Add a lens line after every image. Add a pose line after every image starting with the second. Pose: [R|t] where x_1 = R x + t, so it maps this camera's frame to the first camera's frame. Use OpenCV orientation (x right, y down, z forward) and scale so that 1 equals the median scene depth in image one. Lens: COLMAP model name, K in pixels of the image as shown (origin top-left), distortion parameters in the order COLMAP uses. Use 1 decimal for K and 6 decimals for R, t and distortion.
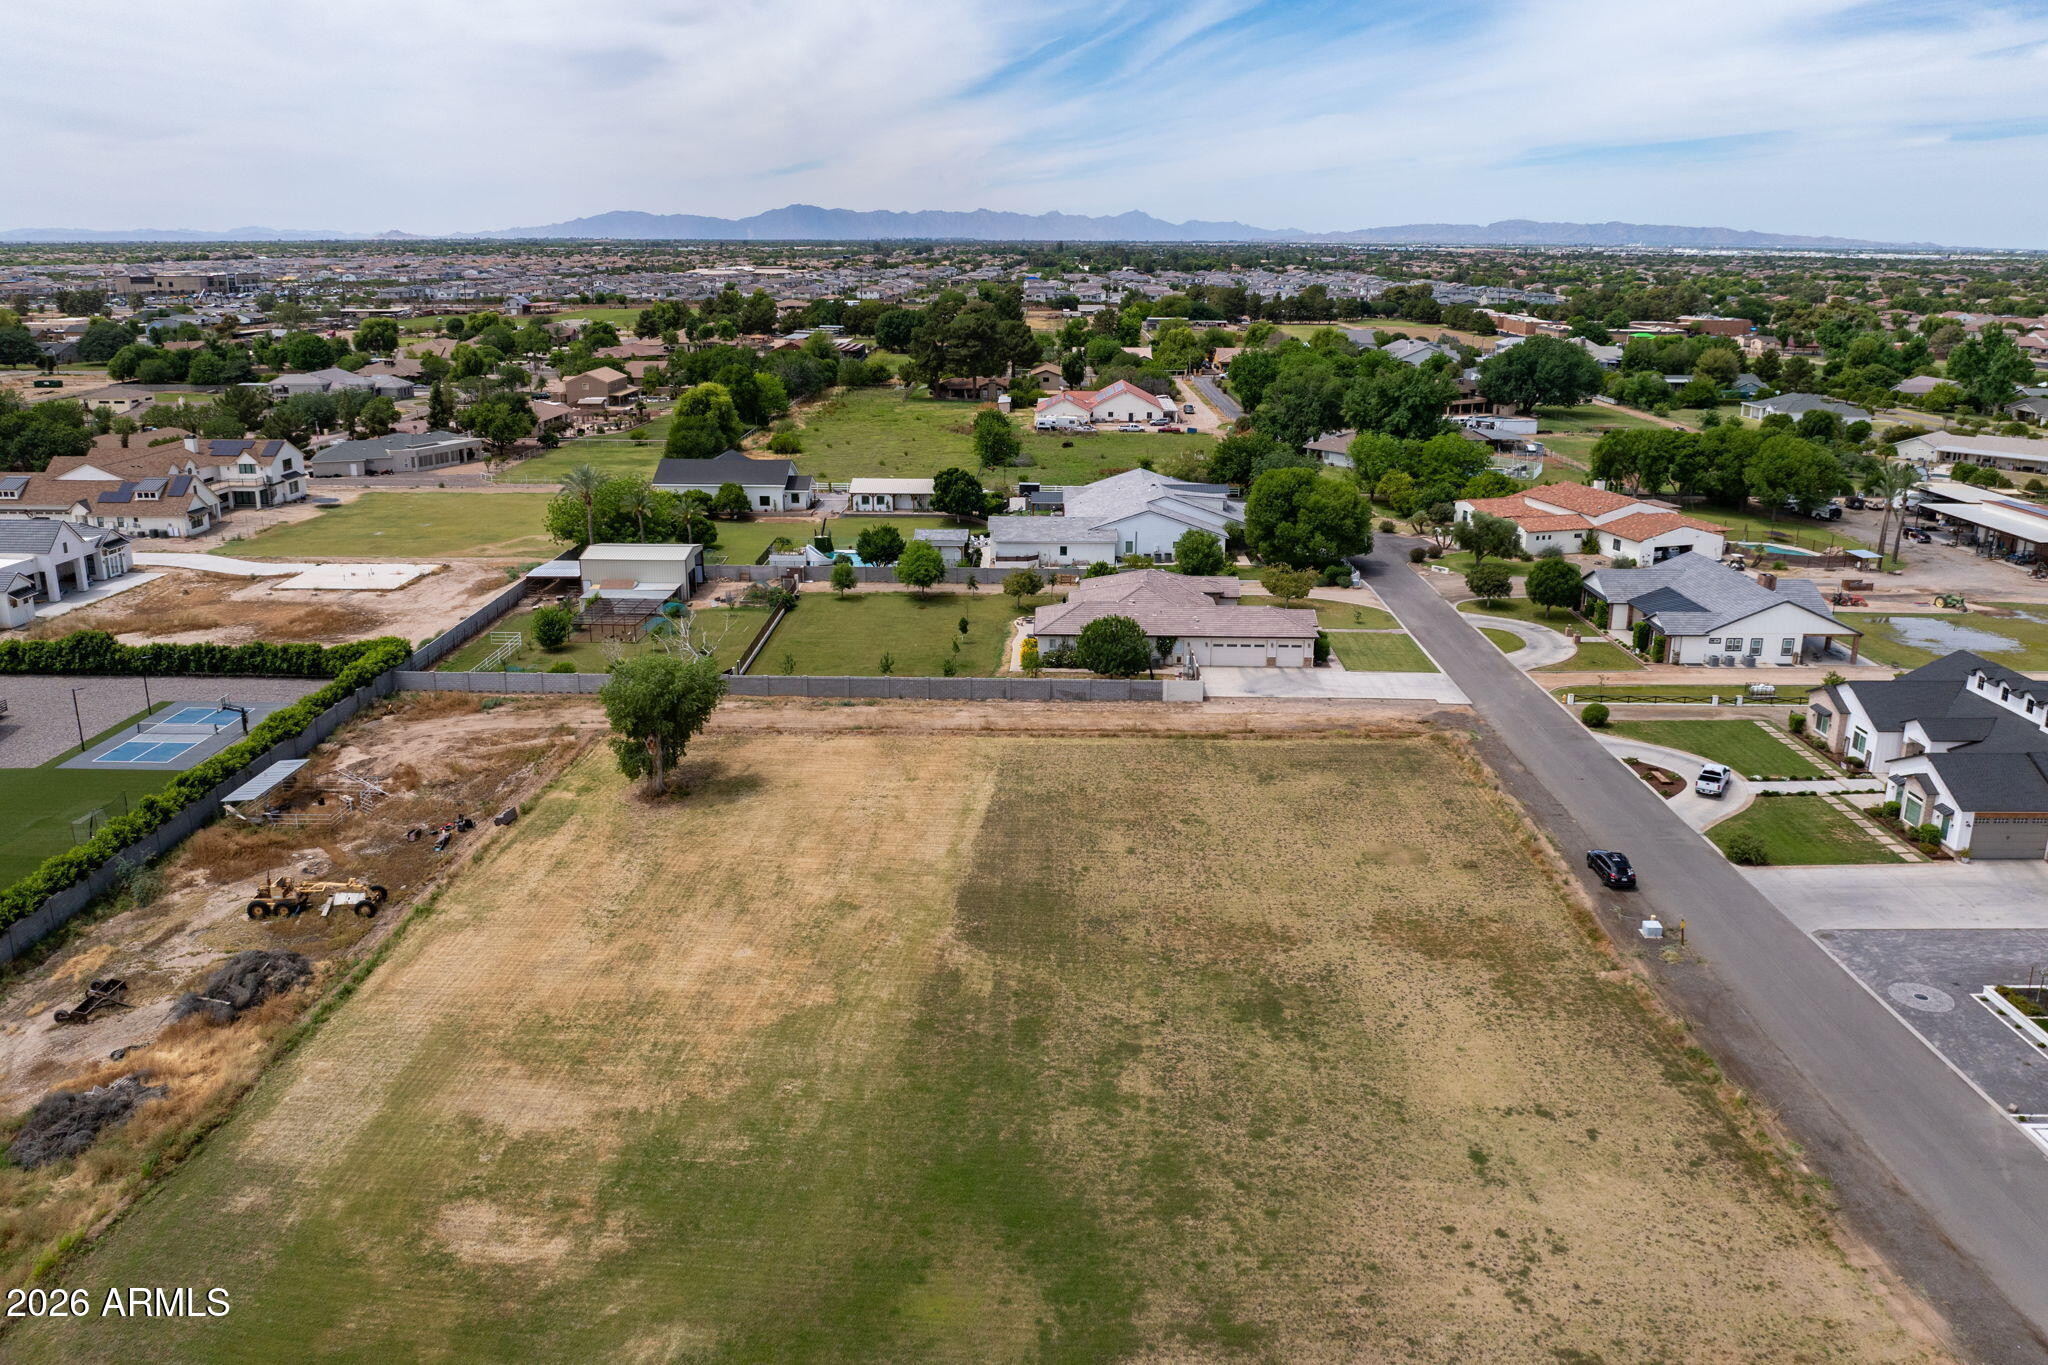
lens RADIAL K [[1446.3, 0, 1036.1], [0, 1446.3, 566.9], [0, 0, 1]] dist [-0.037853, -0.002623]
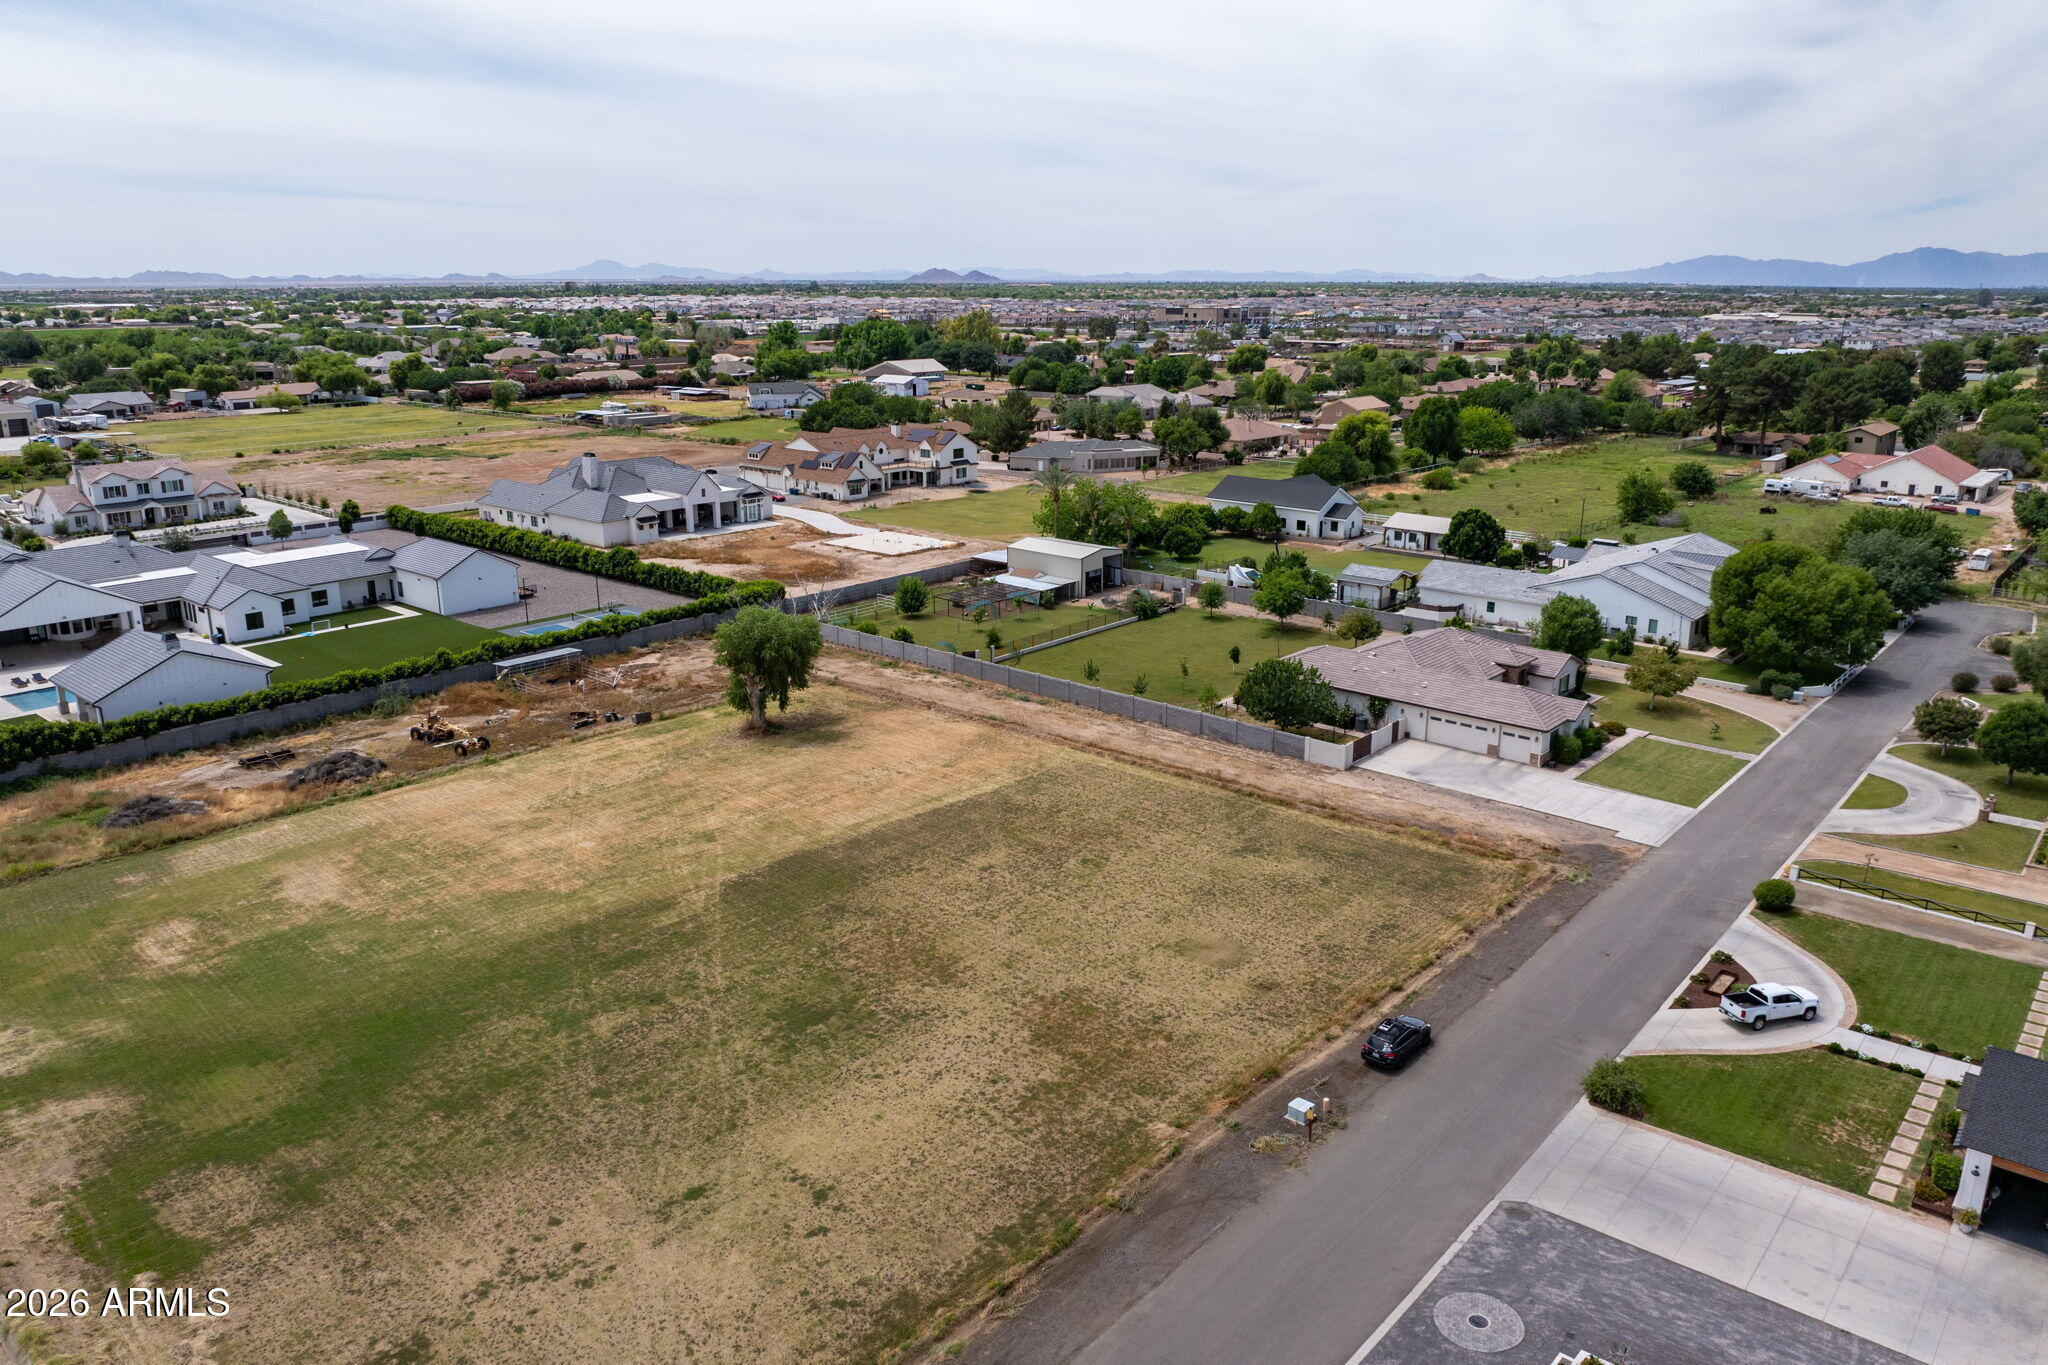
lens RADIAL K [[1450.7, 0, 1037.2], [0, 1450.7, 641.8], [0, 0, 1]] dist [-0.030684, -0.015253]
pose [[0.763019, 0.153584, -0.627865, 0.472019], [-0.141411, 0.987494, 0.069704, -0.016530], [0.630718, 0.035602, 0.775195, 0.189627]]
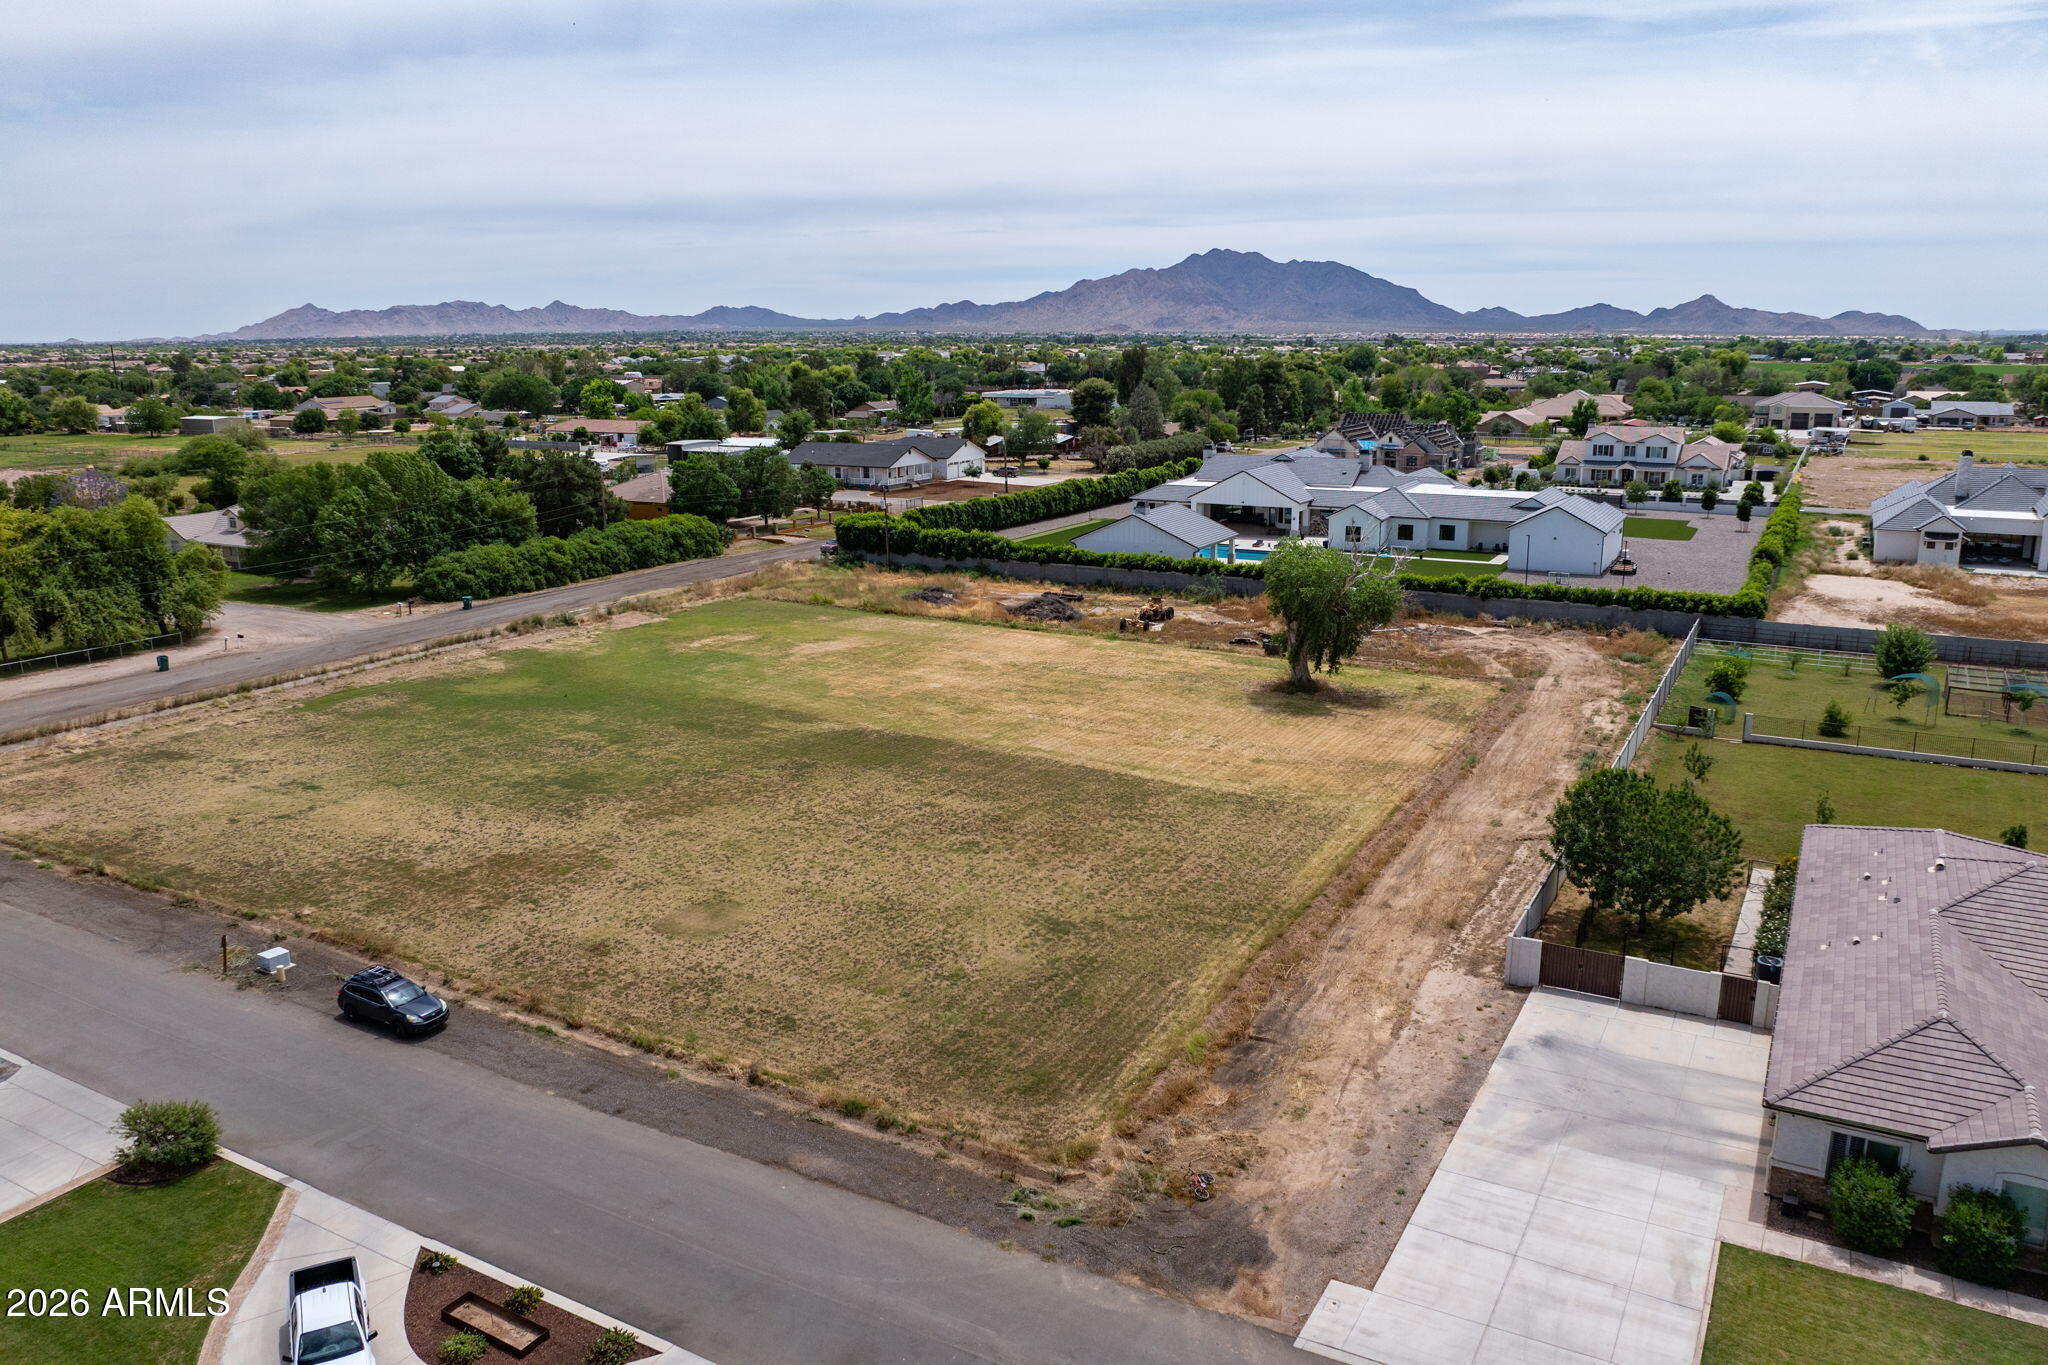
lens RADIAL K [[1444.6, 0, 1035.9], [0, 1444.6, 657.6], [0, 0, 1]] dist [-0.031285, -0.015627]
pose [[-0.476781, 0.190302, -0.858176, 0.499166], [-0.193434, 0.929639, 0.313616, -0.099957], [0.857475, 0.315526, -0.406423, 0.948552]]
